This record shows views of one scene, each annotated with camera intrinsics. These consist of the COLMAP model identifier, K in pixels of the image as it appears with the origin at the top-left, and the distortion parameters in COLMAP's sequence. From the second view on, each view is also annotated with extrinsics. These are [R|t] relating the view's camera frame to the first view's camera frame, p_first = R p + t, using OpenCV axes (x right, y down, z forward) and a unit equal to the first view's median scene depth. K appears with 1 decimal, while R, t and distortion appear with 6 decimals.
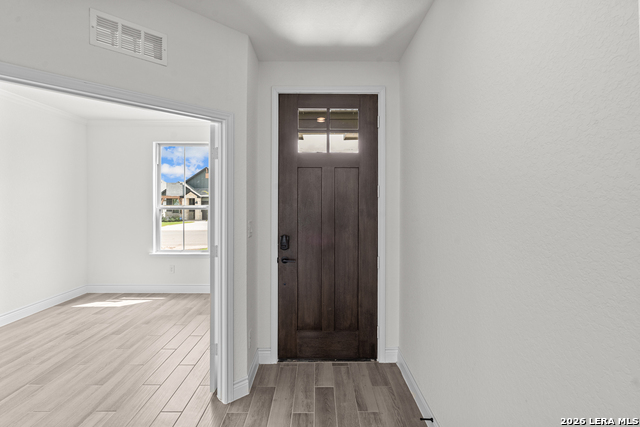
lens RADIAL K [[307.9, 0, 320.7], [0, 307.9, 205.1], [0, 0, 1]] dist [-0.003803, -0.000876]
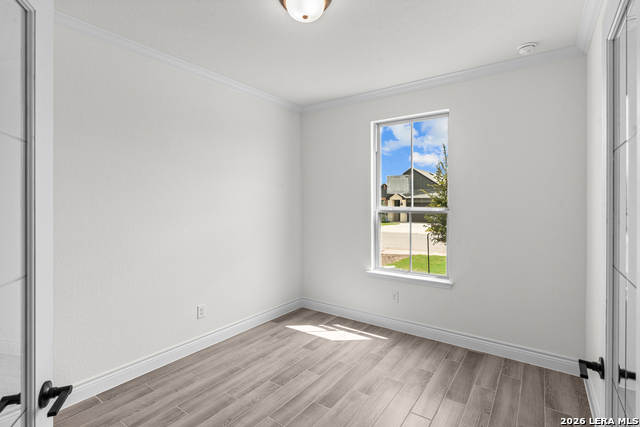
lens RADIAL K [[307.9, 0, 320.7], [0, 307.9, 205.1], [0, 0, 1]] dist [-0.003803, -0.000876]
pose [[0.808417, -0.003032, -0.588603, -0.263386], [-0.000300, 0.999984, -0.005564, 0.001944], [0.588610, 0.004675, 0.808403, 0.418948]]
